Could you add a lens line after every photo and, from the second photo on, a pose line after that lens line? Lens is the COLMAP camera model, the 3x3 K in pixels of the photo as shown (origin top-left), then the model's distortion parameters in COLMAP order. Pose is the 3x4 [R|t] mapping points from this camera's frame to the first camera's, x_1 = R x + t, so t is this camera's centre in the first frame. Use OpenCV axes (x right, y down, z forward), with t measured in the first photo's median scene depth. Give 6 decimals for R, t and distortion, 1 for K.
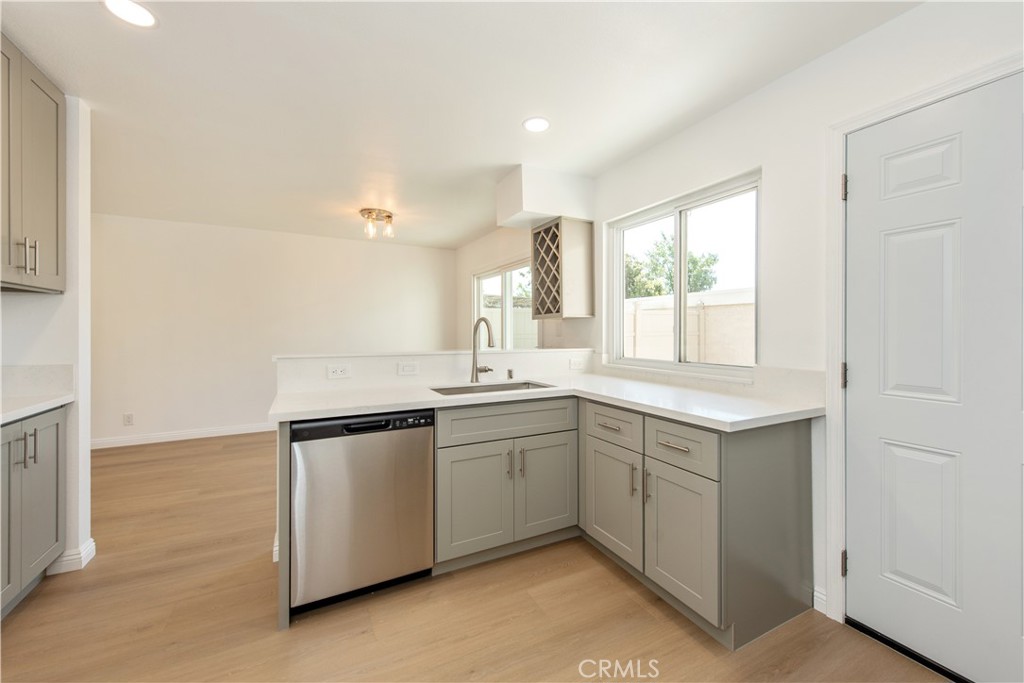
lens RADIAL K [[400.7, 0, 510.8], [0, 400.7, 330.8], [0, 0, 1]] dist [0.000273, -0.000054]
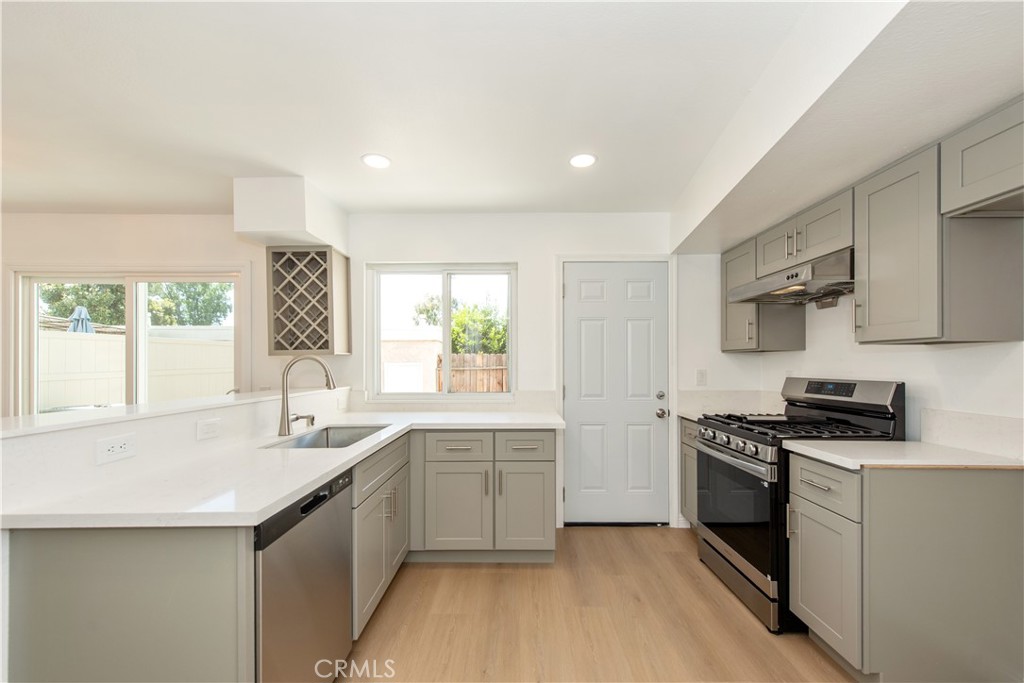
lens RADIAL K [[412.7, 0, 513.6], [0, 412.7, 359.1], [0, 0, 1]] dist [0.001002, -0.000038]
pose [[0.455871, 0.007525, 0.890014, -0.532816], [0.002292, 0.999951, -0.009629, -0.012360], [-0.890043, 0.006430, 0.455832, 0.185634]]
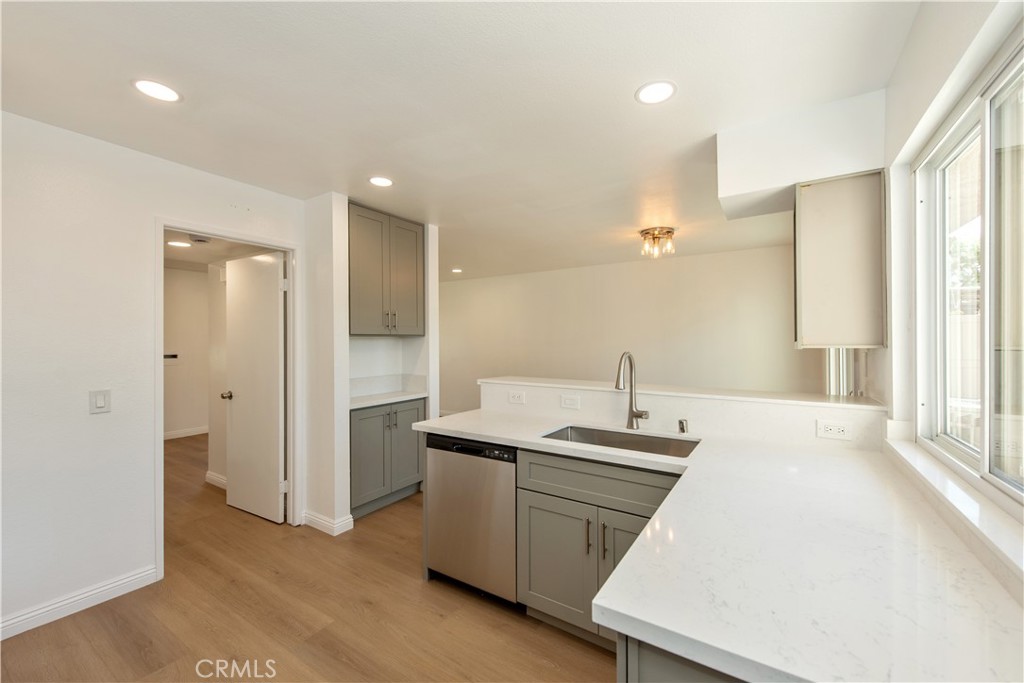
lens RADIAL K [[402.7, 0, 512.0], [0, 402.7, 341.5], [0, 0, 1]] dist [0.001597, 0.000076]
pose [[0.496017, -0.002758, -0.868308, 0.443277], [0.003449, 0.999993, -0.001206, -0.045136], [0.868306, -0.002397, 0.496023, 0.315994]]
